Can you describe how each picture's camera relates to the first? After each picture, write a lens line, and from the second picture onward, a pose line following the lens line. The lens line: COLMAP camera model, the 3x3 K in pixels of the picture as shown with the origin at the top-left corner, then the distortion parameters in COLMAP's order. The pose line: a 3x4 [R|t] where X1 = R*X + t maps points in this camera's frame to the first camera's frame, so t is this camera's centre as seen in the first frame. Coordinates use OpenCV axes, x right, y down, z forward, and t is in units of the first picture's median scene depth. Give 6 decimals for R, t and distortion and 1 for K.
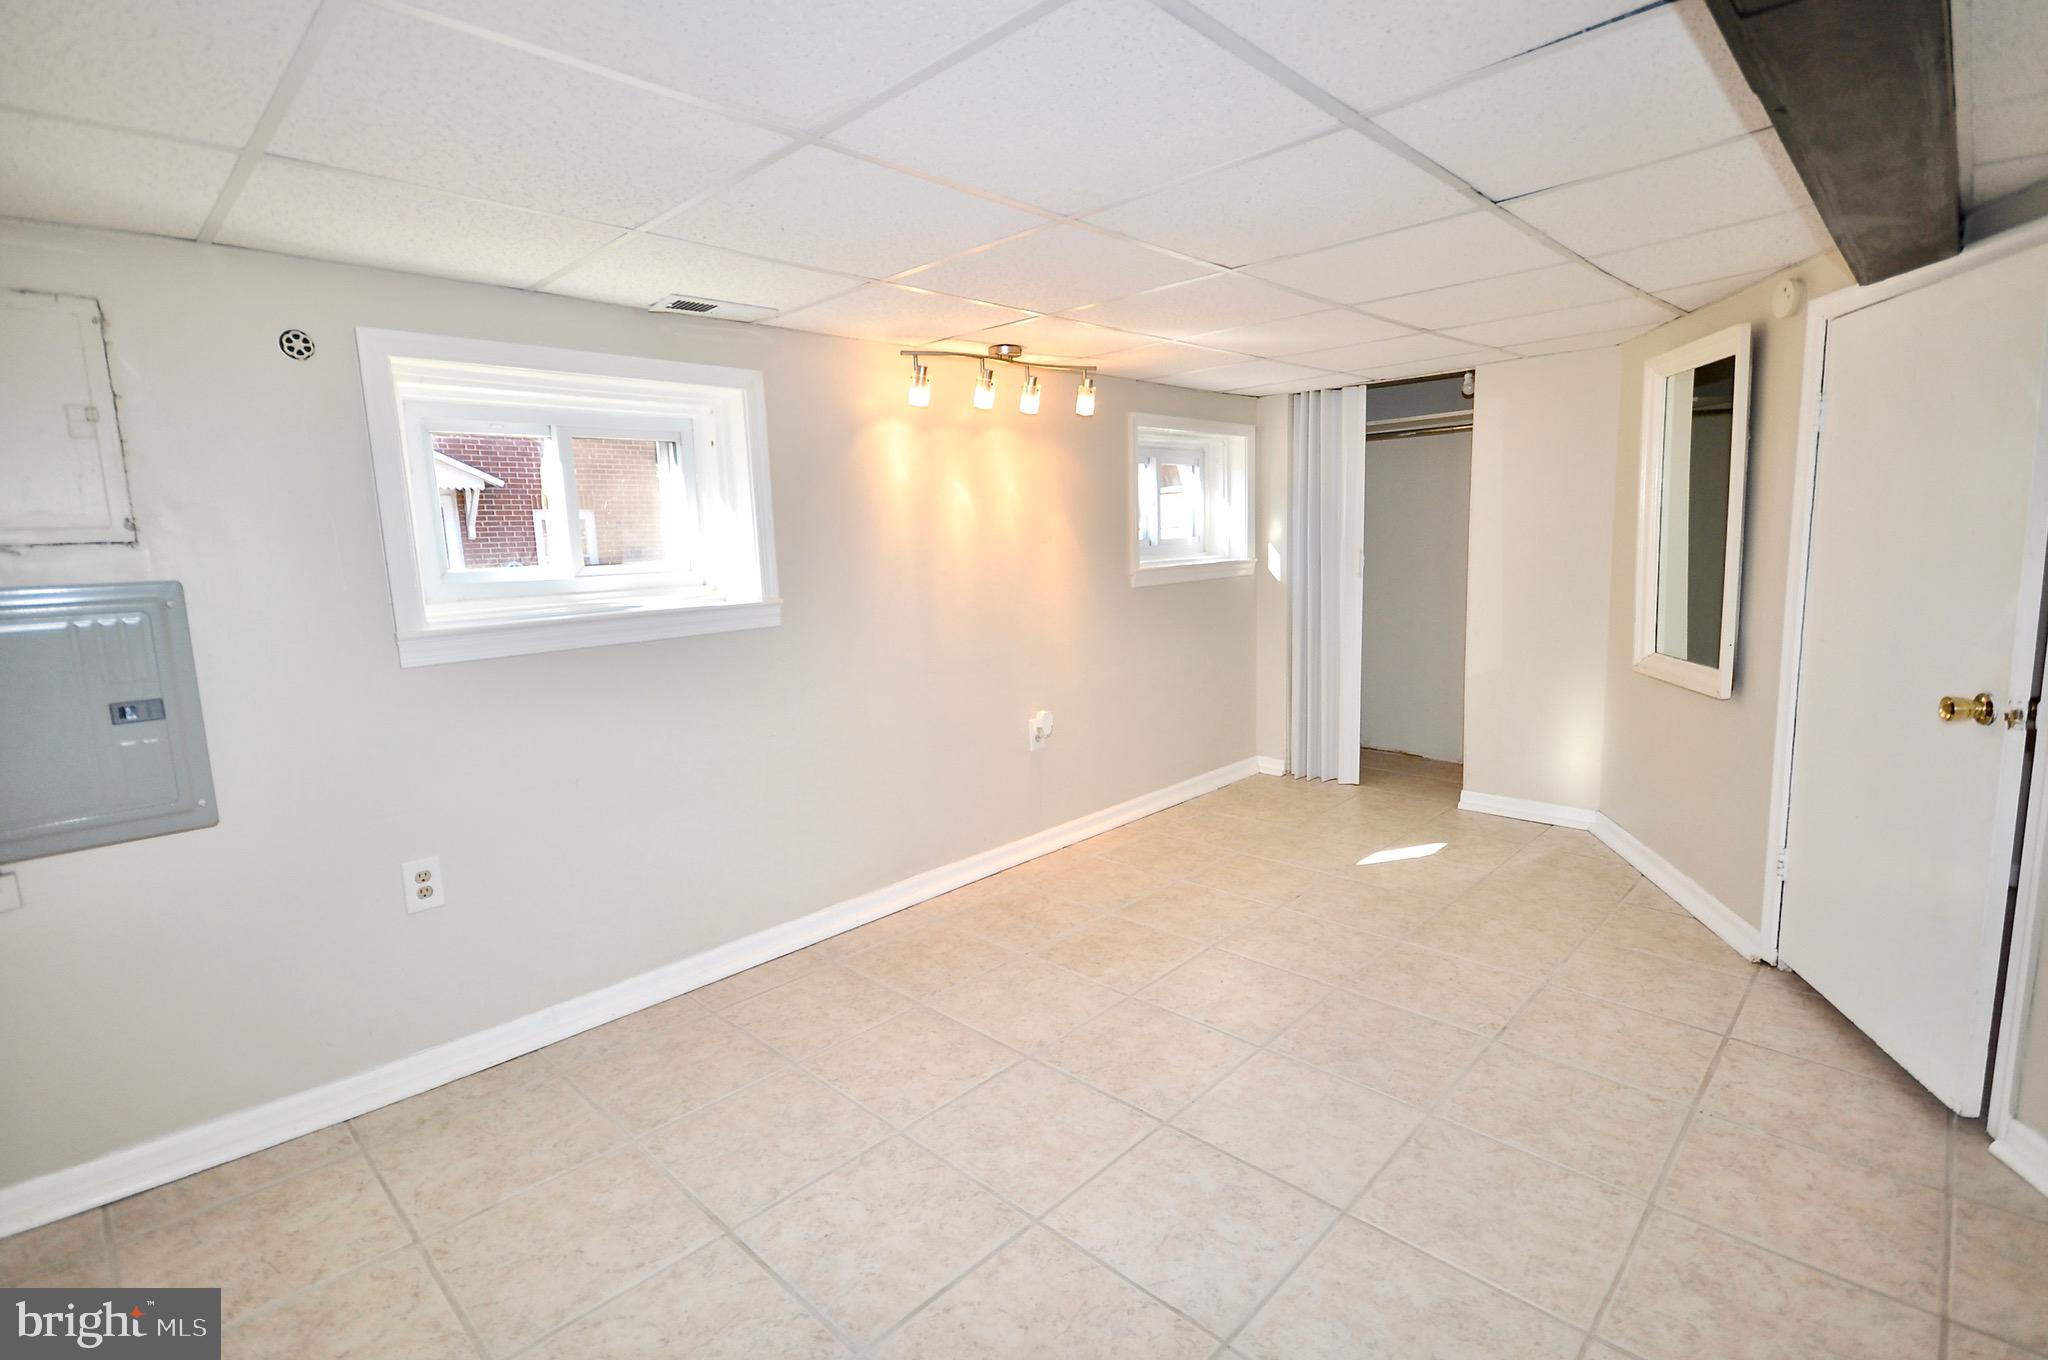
lens RADIAL K [[953.1, 0, 1016.9], [0, 953.1, 672.5], [0, 0, 1]] dist [-0.000035, 0.000092]
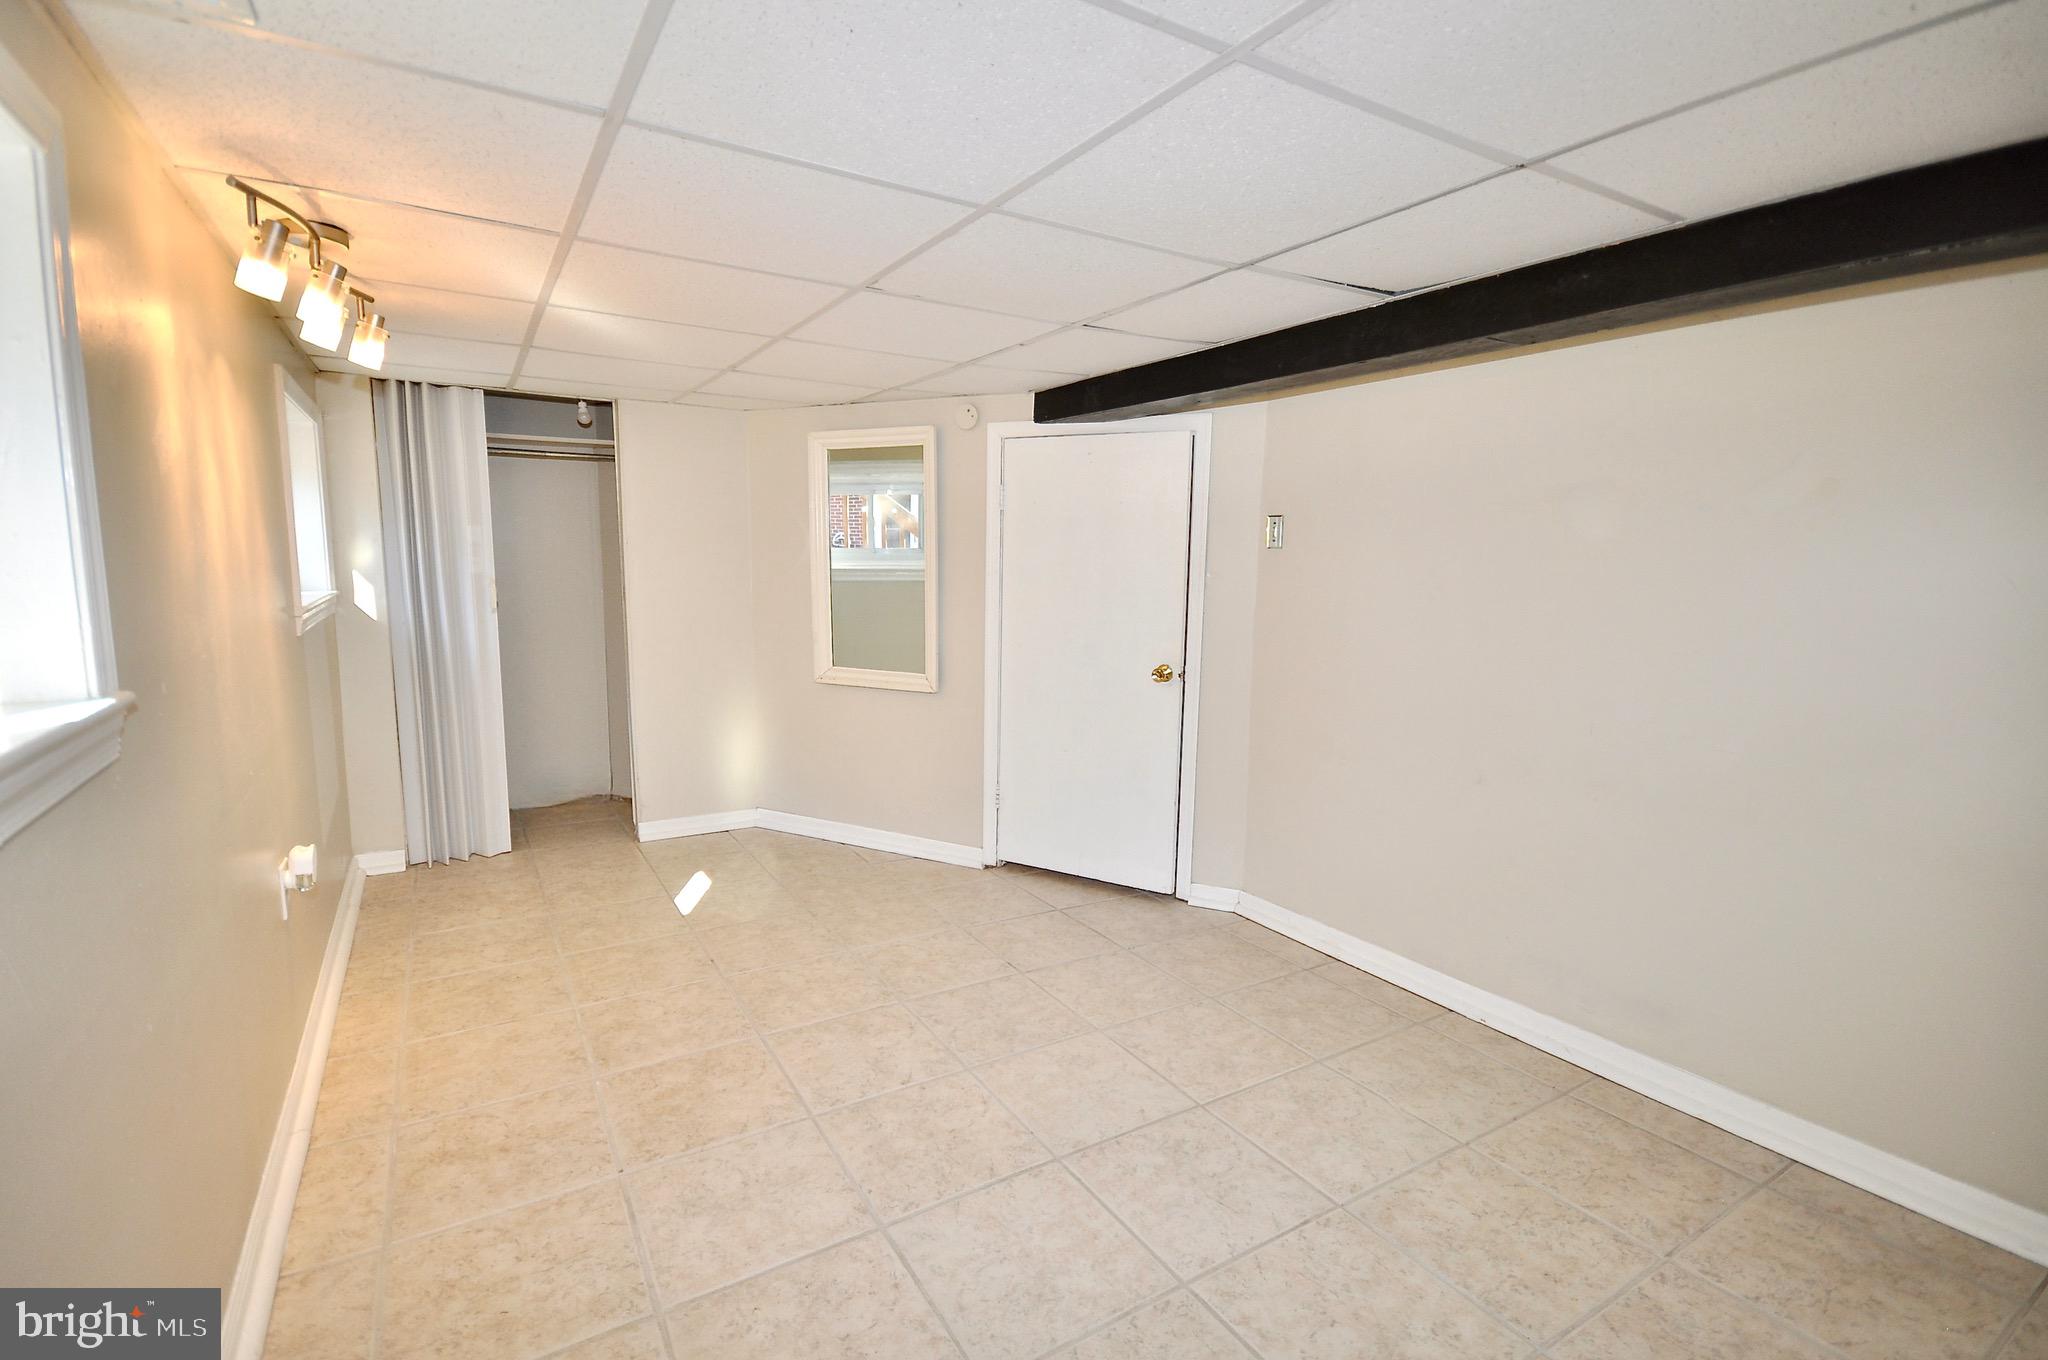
lens RADIAL K [[931.5, 0, 1016.7], [0, 931.5, 673.4], [0, 0, 1]] dist [0.002641, -0.000080]
pose [[0.251357, -0.084170, 0.964228, -0.558560], [0.111949, 0.992054, 0.057416, -0.067555], [-0.961398, 0.093512, 0.258782, 0.551999]]
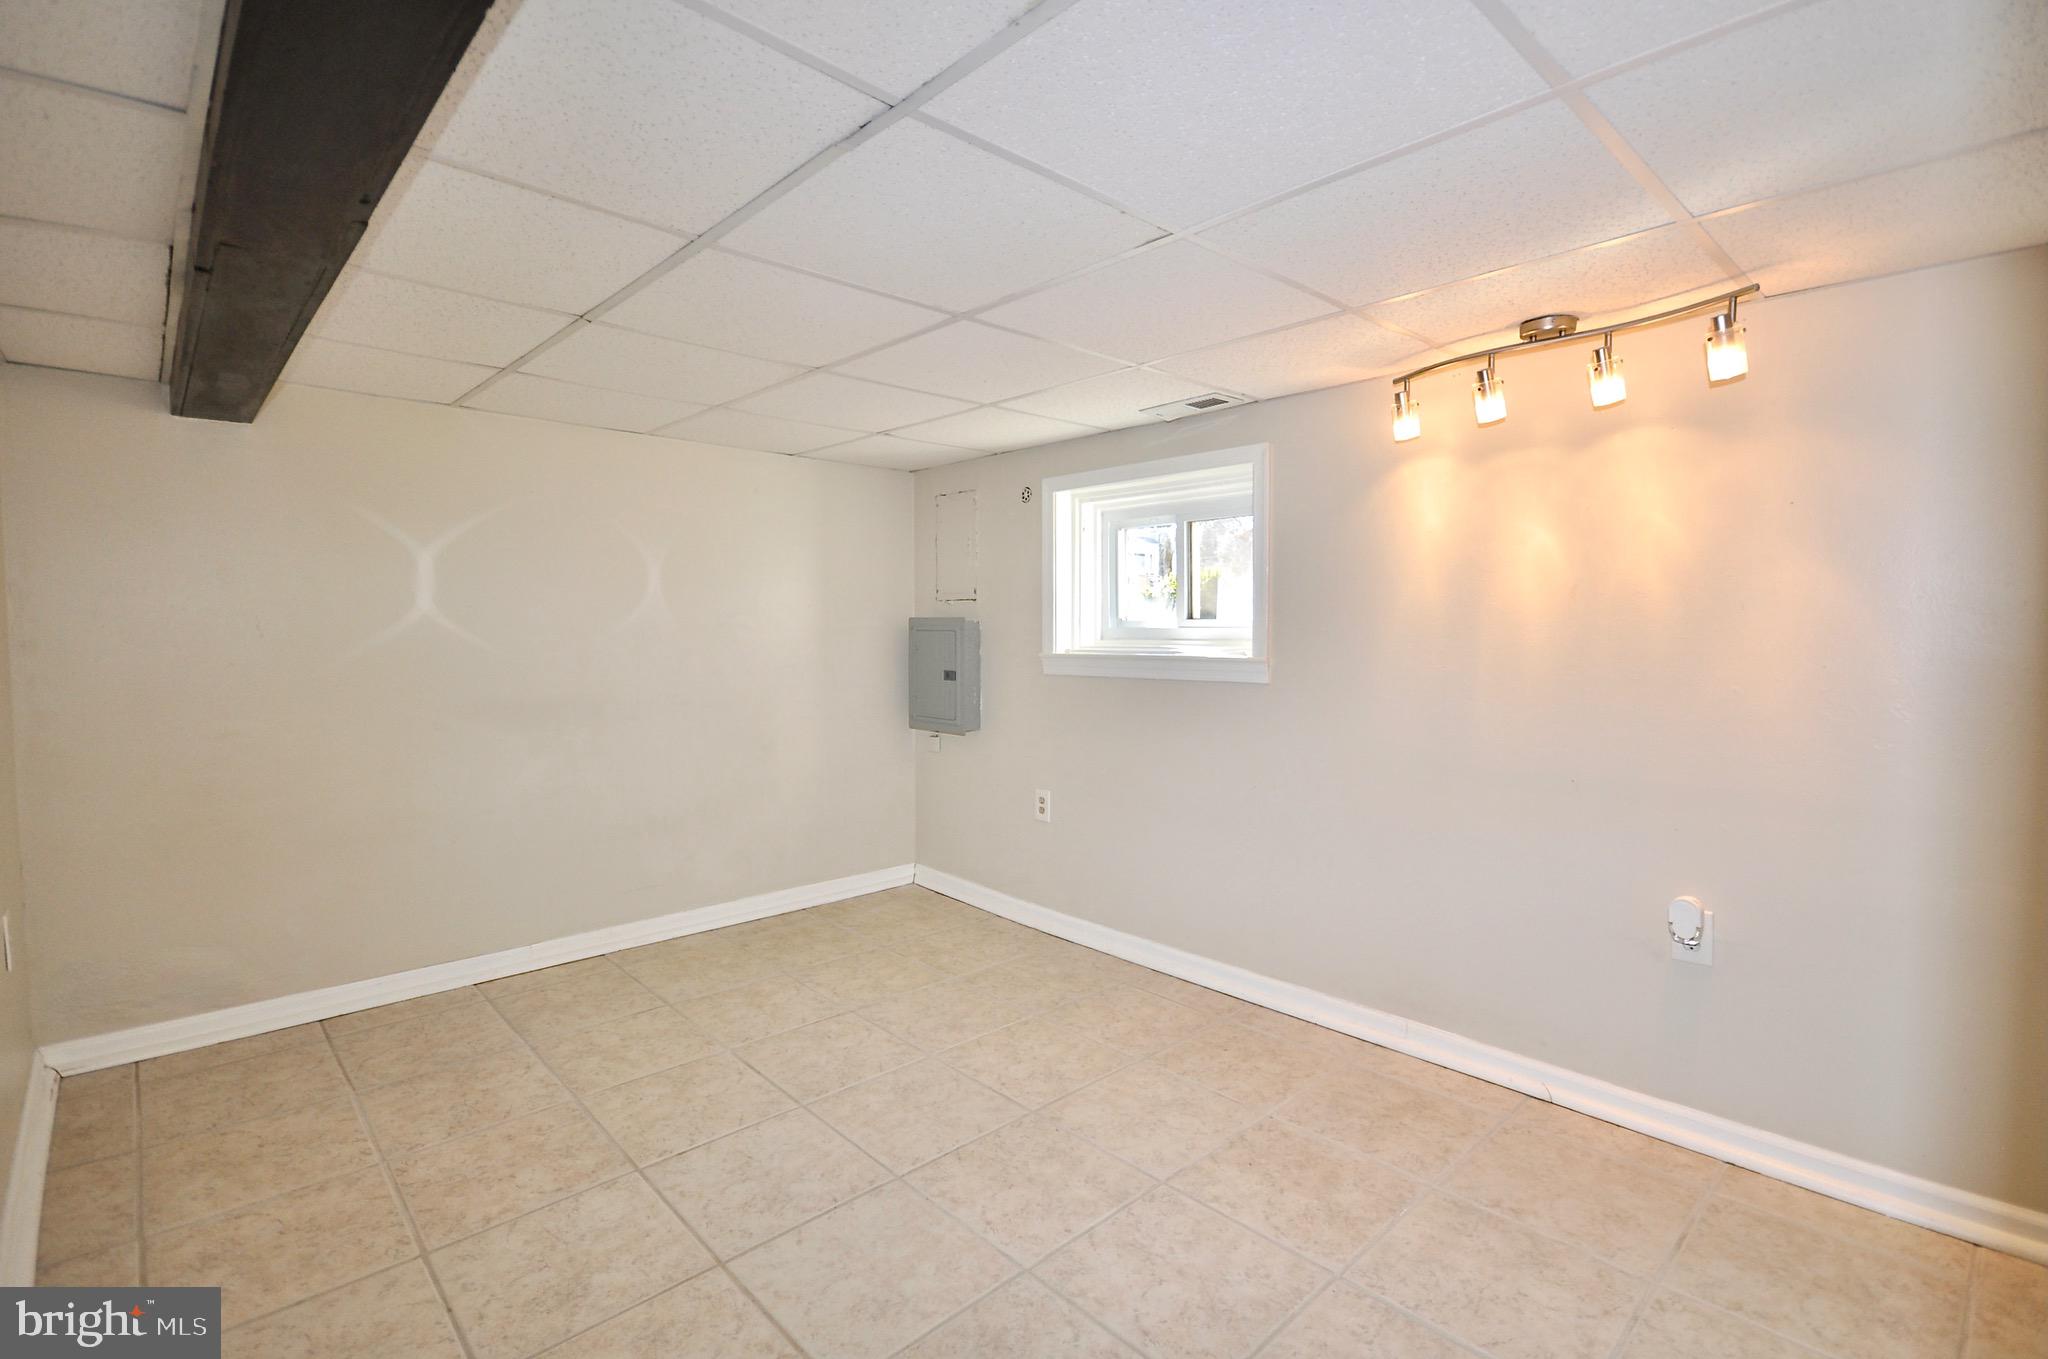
lens RADIAL K [[945.3, 0, 1024.0], [0, 945.3, 679.5], [0, 0, 1]] dist [0.000358, -0.001219]
pose [[-0.044797, 0.090356, -0.994902, 0.817156], [-0.138658, 0.985699, 0.095763, -0.120271], [0.989327, 0.142241, -0.031627, 0.809858]]
